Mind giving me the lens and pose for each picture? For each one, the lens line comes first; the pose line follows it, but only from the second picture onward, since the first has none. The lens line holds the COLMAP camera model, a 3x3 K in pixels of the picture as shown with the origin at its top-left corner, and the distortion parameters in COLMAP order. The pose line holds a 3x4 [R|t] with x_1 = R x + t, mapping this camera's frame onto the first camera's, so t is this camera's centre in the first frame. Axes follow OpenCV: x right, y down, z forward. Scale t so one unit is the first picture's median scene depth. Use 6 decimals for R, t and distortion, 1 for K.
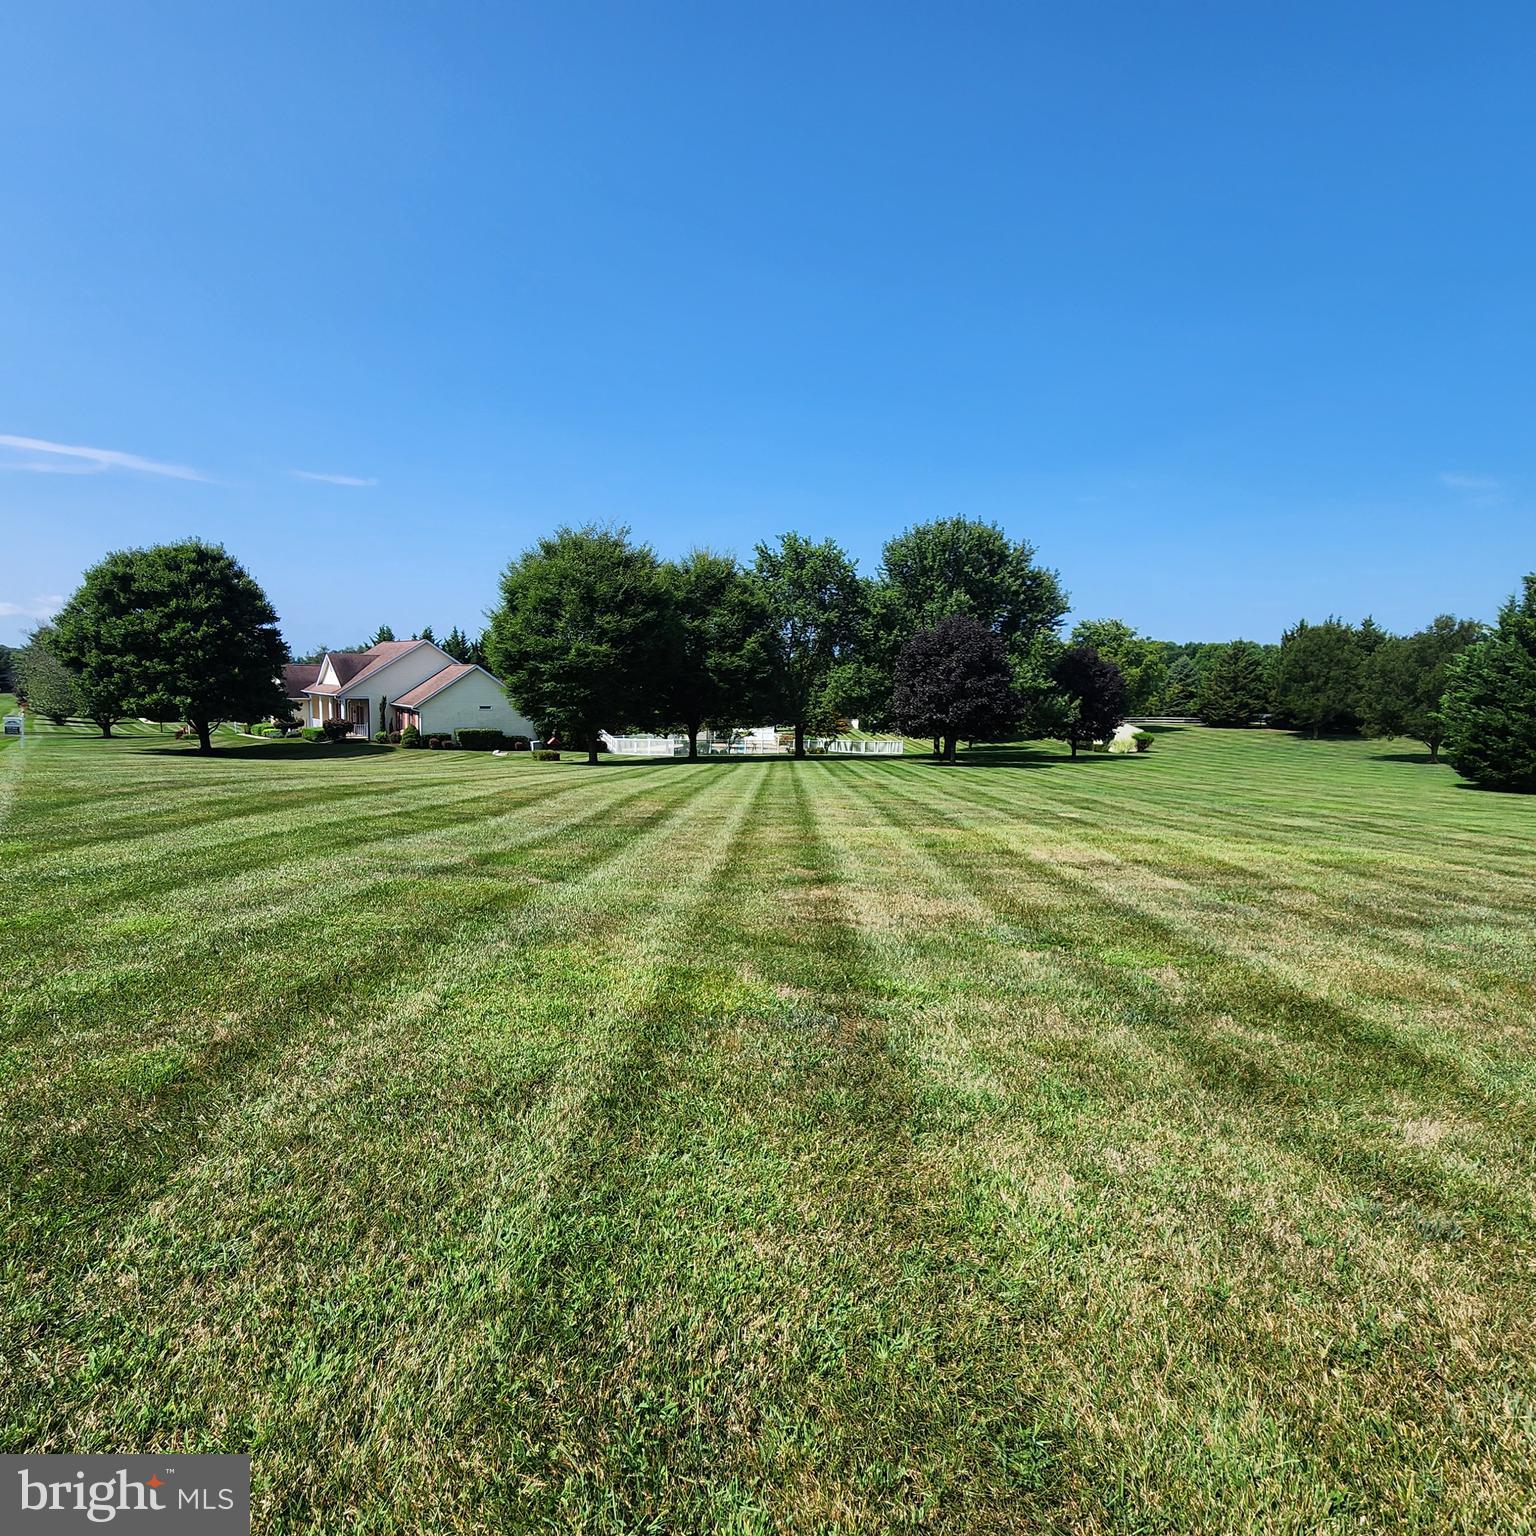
lens RADIAL K [[843.5, 0, 768.0], [0, 843.5, 768.0], [0, 0, 1]] dist [0.003096, -0.000654]
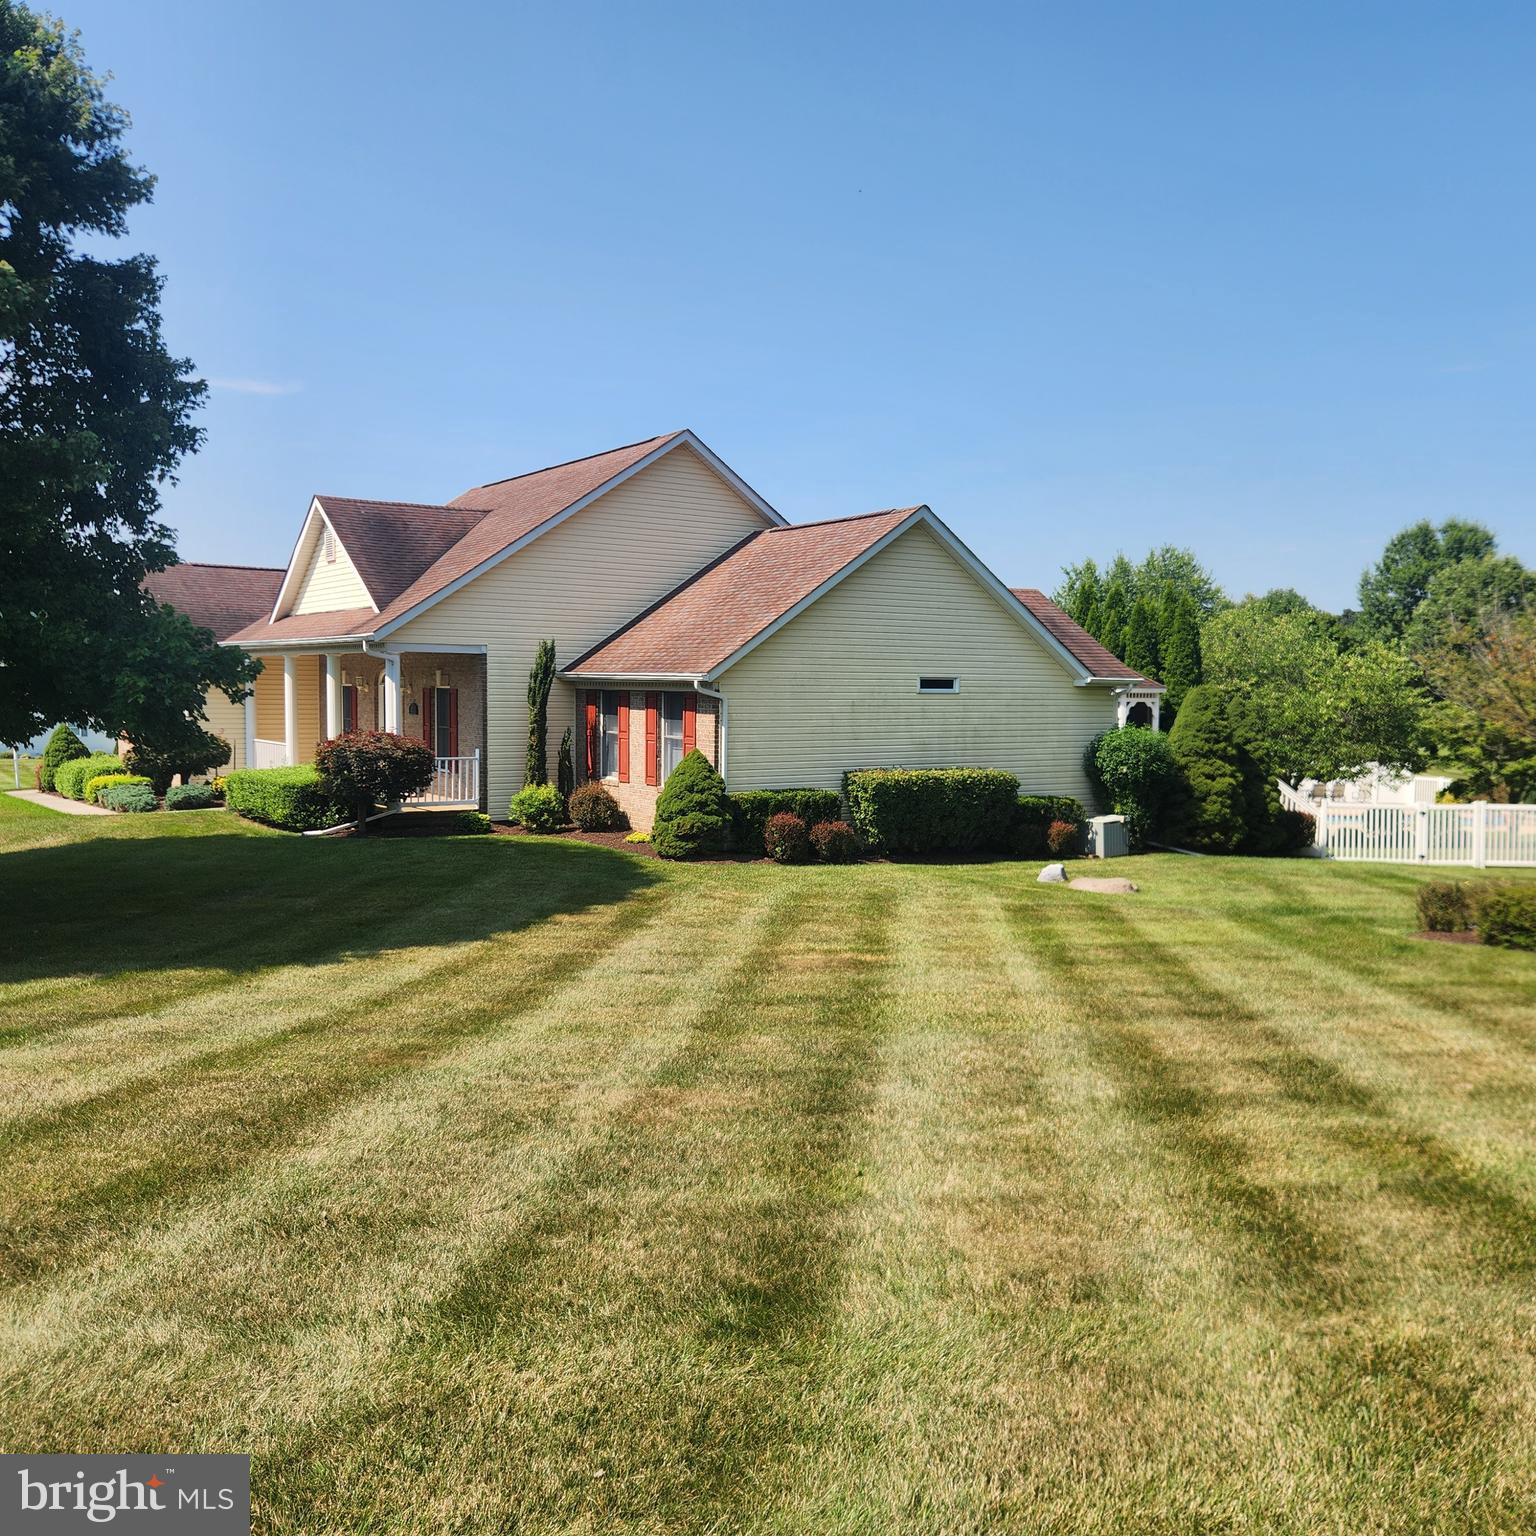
lens RADIAL K [[1373.5, 0, 771.1], [0, 1373.5, 754.9], [0, 0, 1]] dist [0.083302, -0.091986]
pose [[0.994579, -0.007621, -0.103705, -0.168556], [0.002180, 0.998620, -0.052478, -0.014705], [0.103962, 0.051967, 0.993223, 0.293081]]
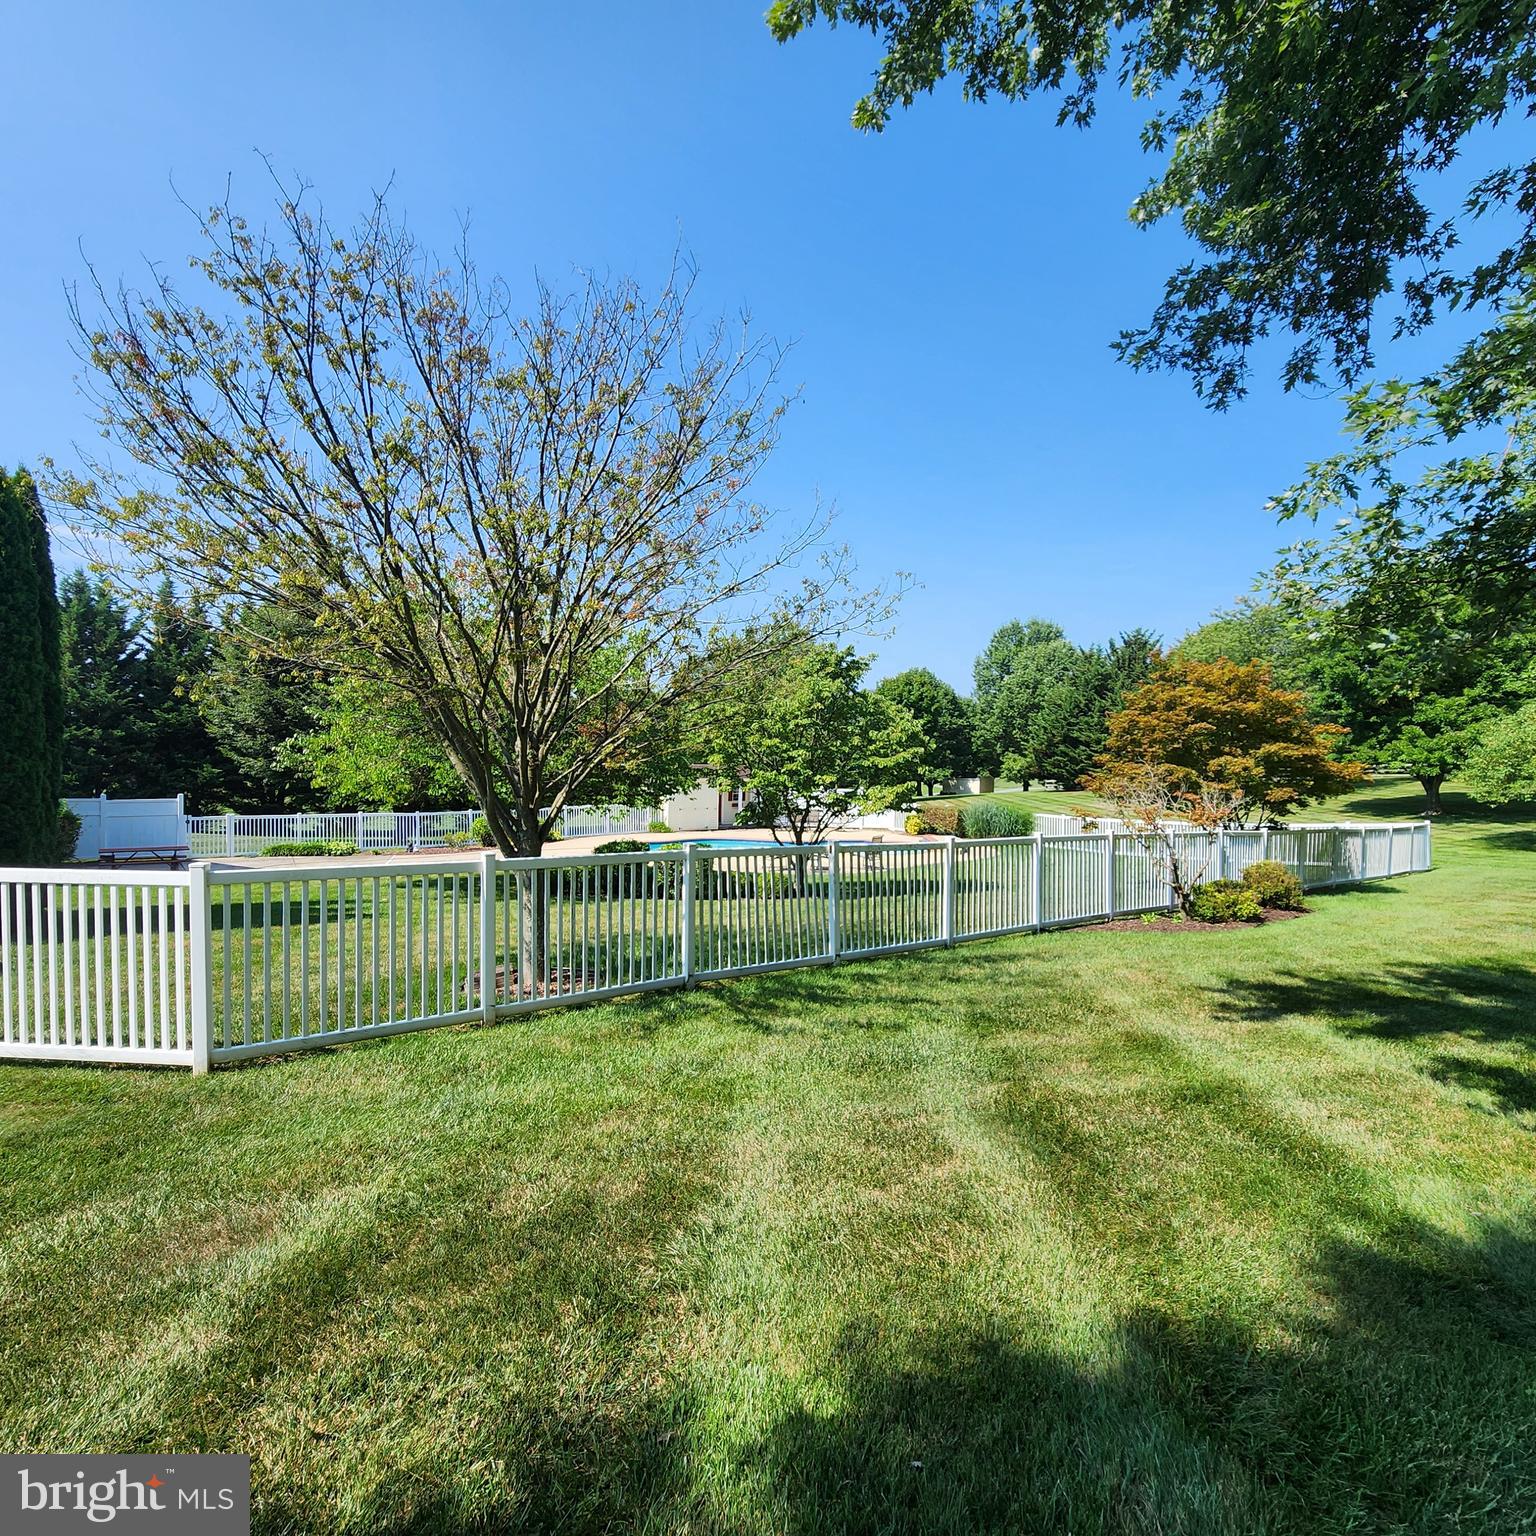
lens RADIAL K [[835.4, 0, 775.1], [0, 835.4, 776.2], [0, 0, 1]] dist [0.002380, -0.001392]
pose [[0.999513, -0.007700, -0.030228, -0.029356], [0.005477, 0.997321, -0.072945, -0.019697], [0.030709, 0.072744, 0.996878, 0.491855]]
